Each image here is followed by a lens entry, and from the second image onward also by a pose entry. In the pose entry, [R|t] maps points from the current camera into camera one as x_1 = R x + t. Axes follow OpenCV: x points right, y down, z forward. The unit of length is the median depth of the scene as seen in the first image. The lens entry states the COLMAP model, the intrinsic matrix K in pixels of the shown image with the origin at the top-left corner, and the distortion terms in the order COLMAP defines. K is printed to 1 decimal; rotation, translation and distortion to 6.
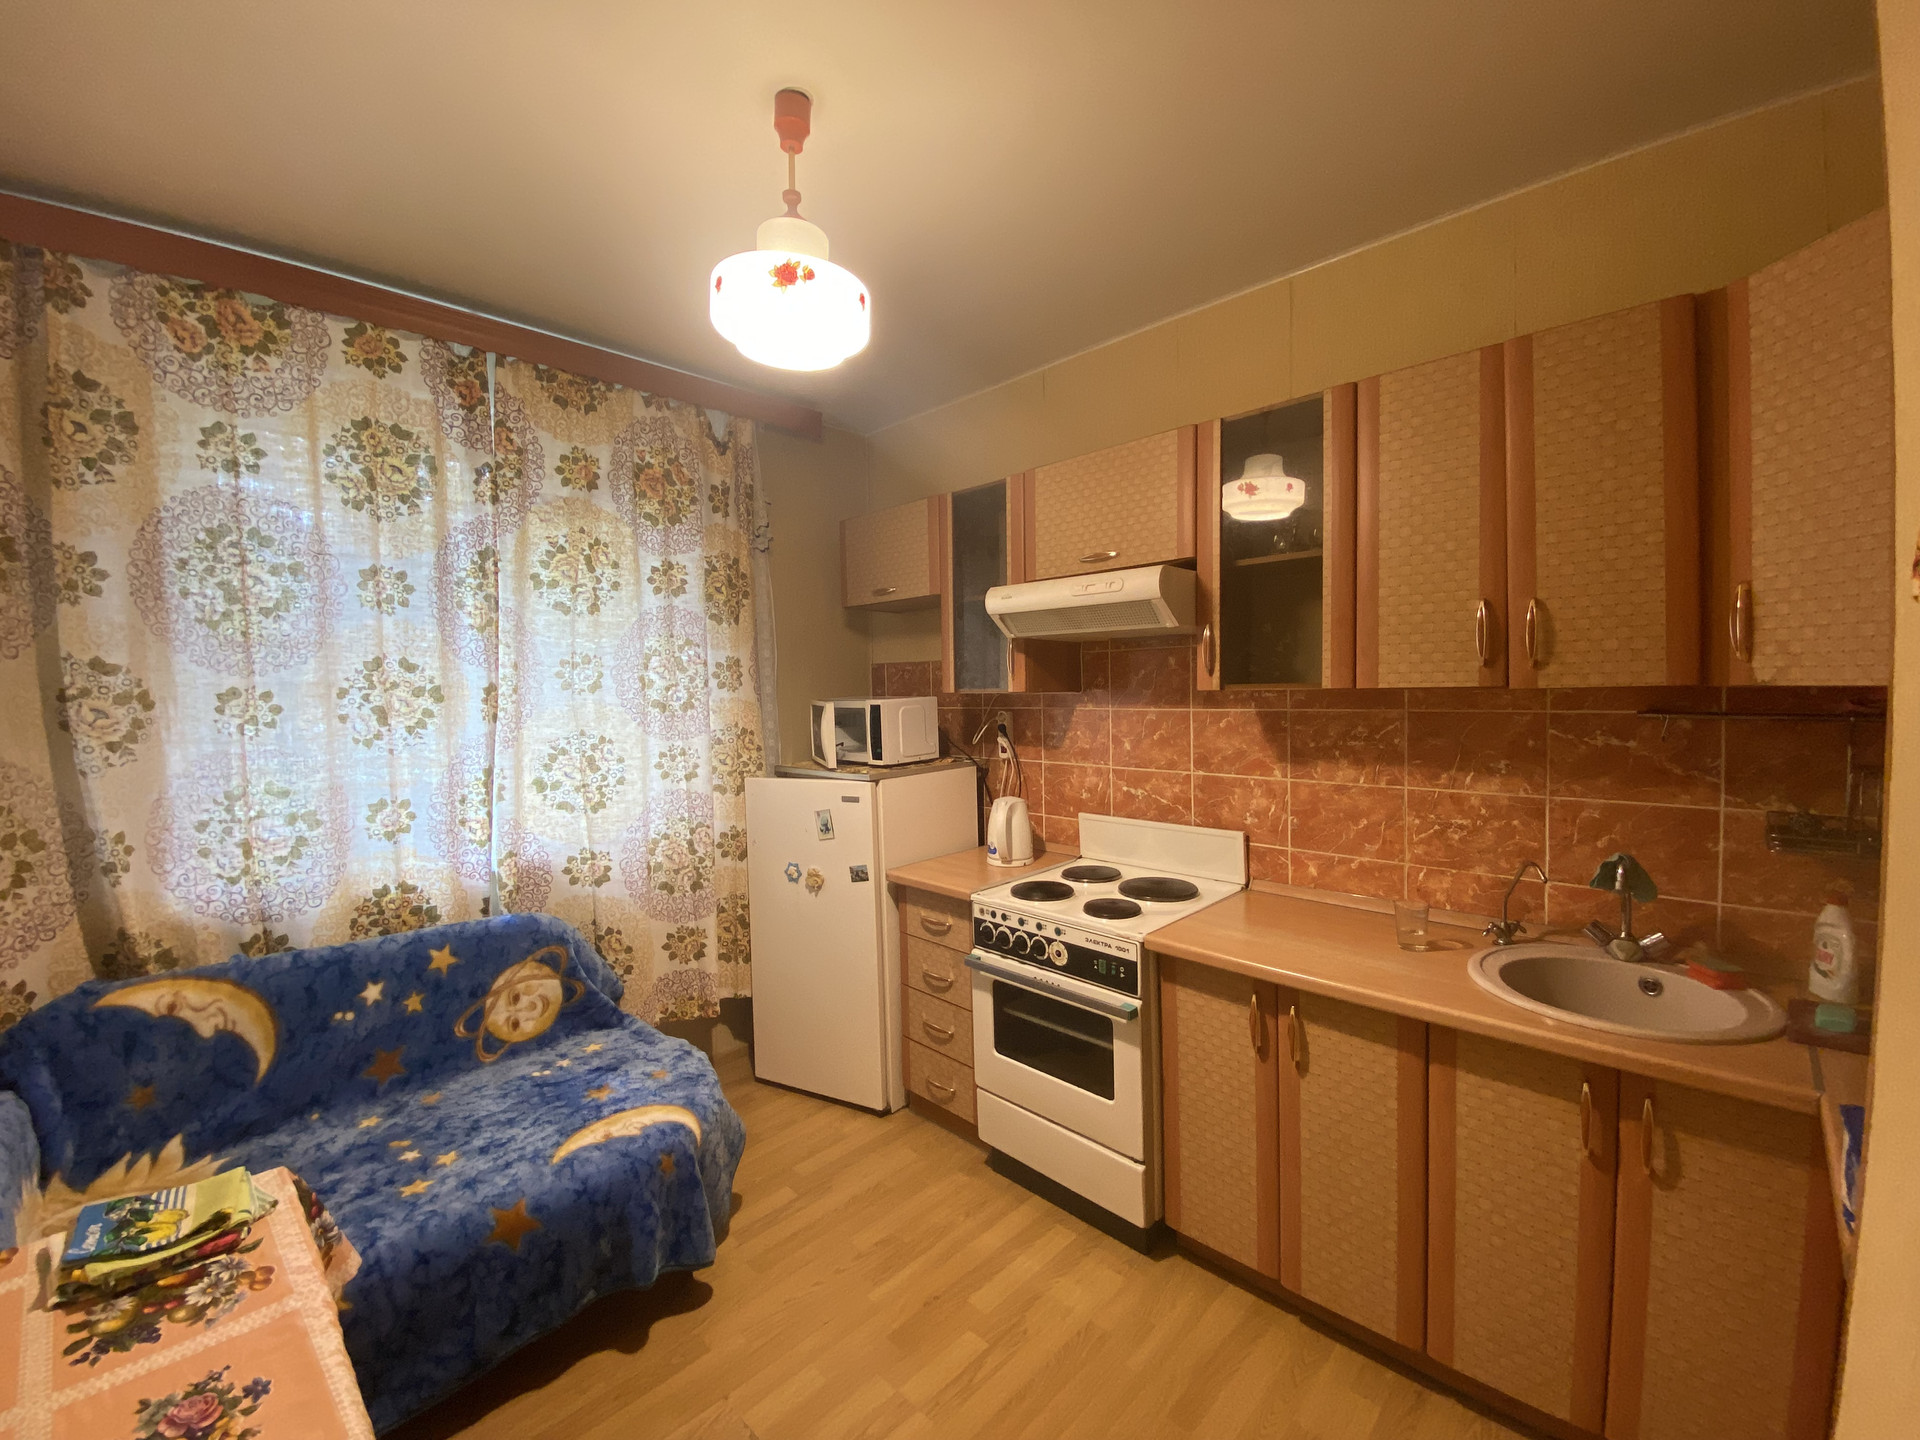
lens RADIAL K [[777.9, 0, 956.6], [0, 777.9, 725.5], [0, 0, 1]] dist [-0.029970, -0.001178]
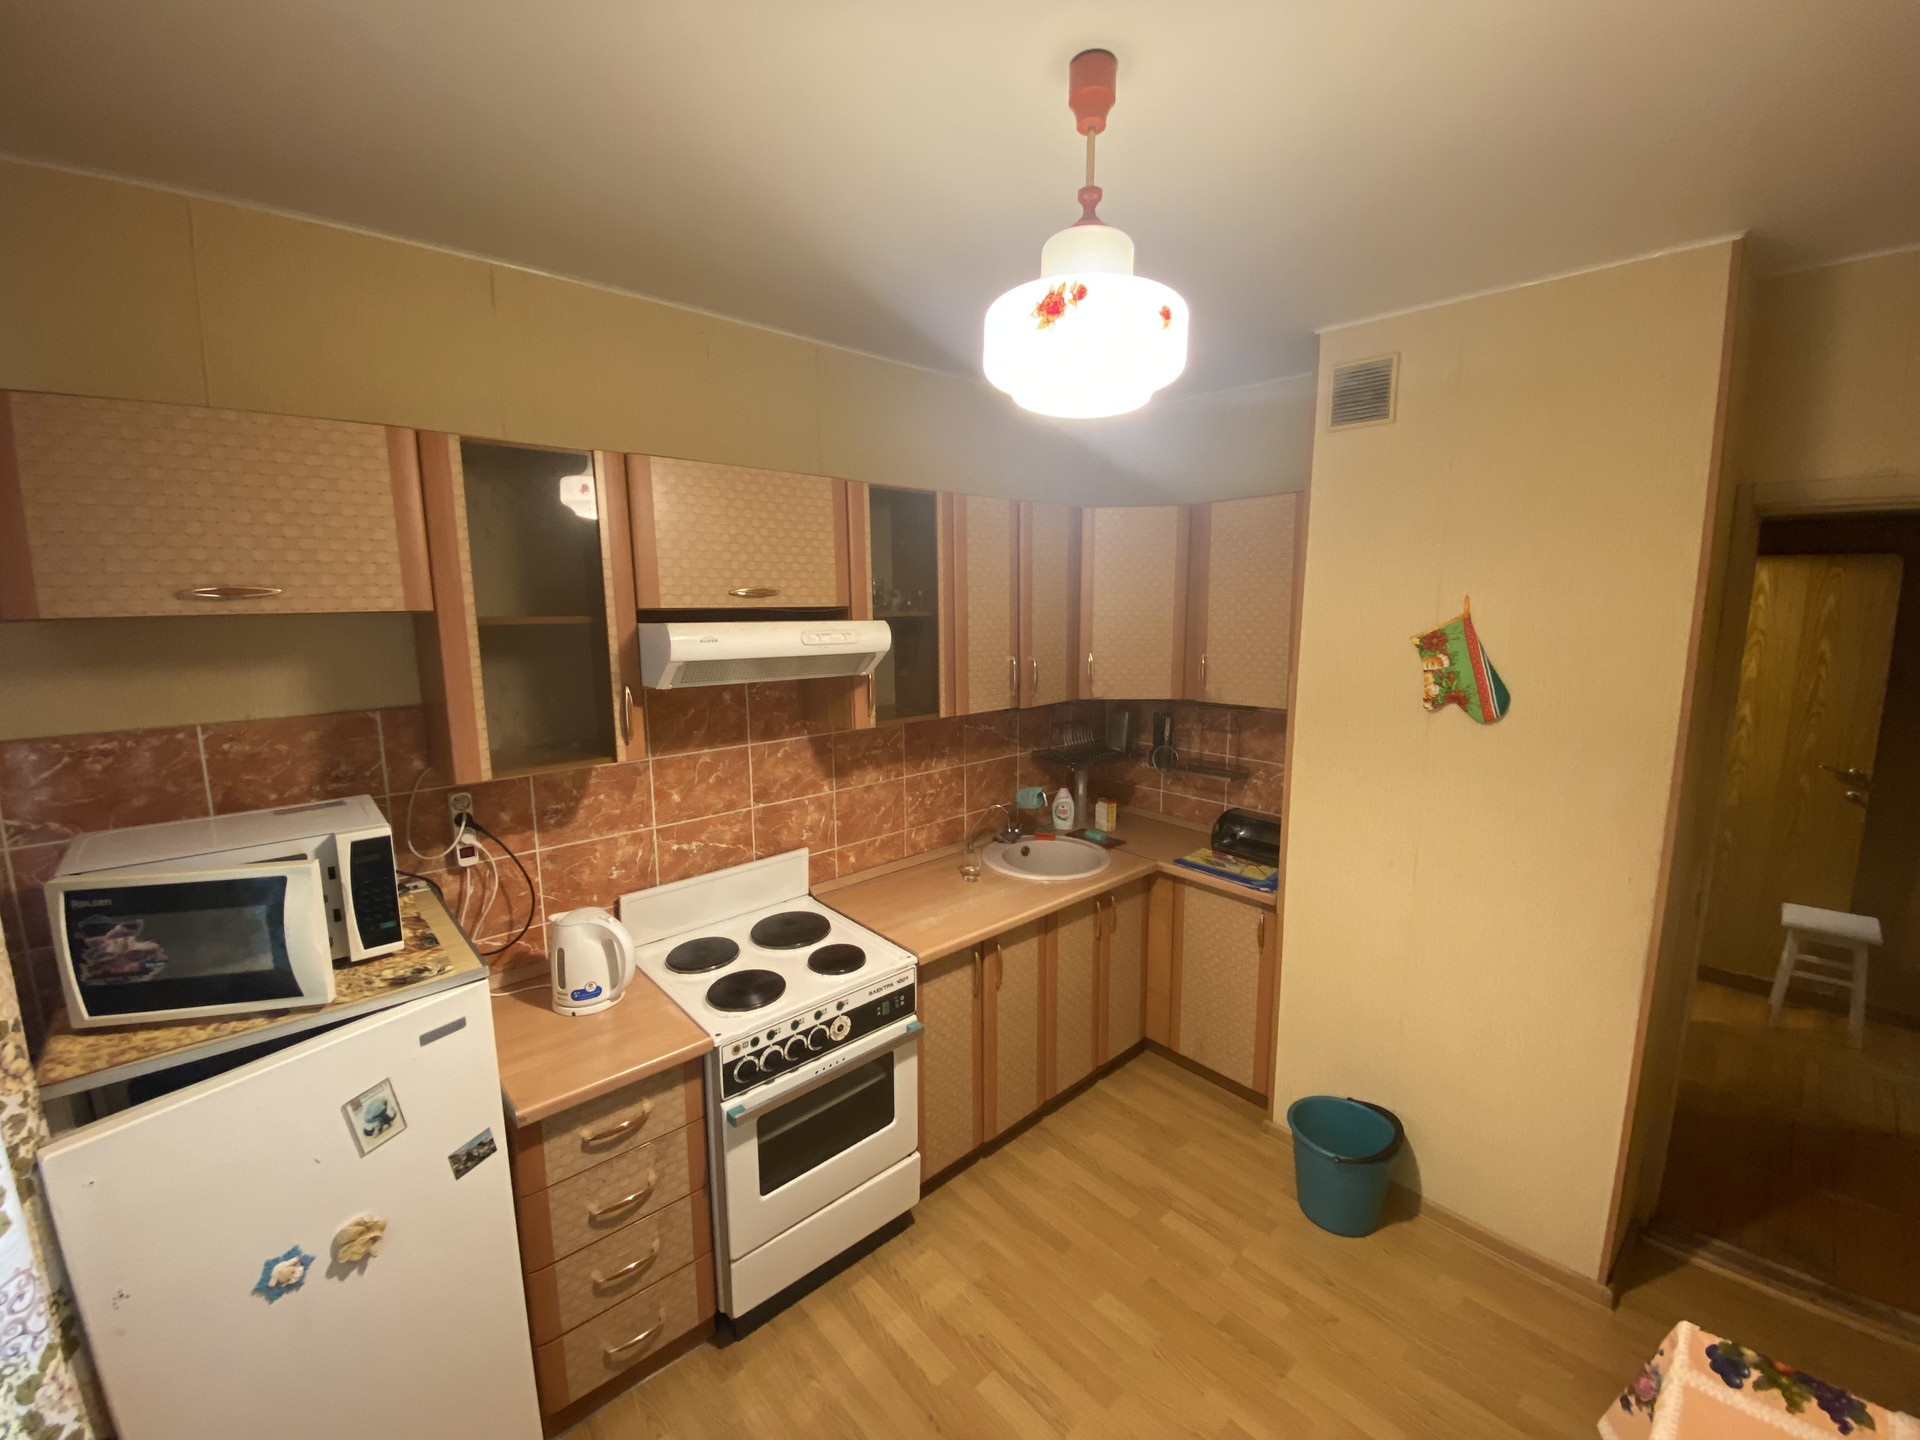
lens RADIAL K [[777.9, 0, 961.1], [0, 777.9, 707.1], [0, 0, 1]] dist [-0.029970, -0.001178]
pose [[0.030797, -0.126324, 0.991511, -0.710057], [0.046265, 0.991098, 0.124834, -0.193498], [-0.998454, 0.042027, 0.036367, 0.761881]]
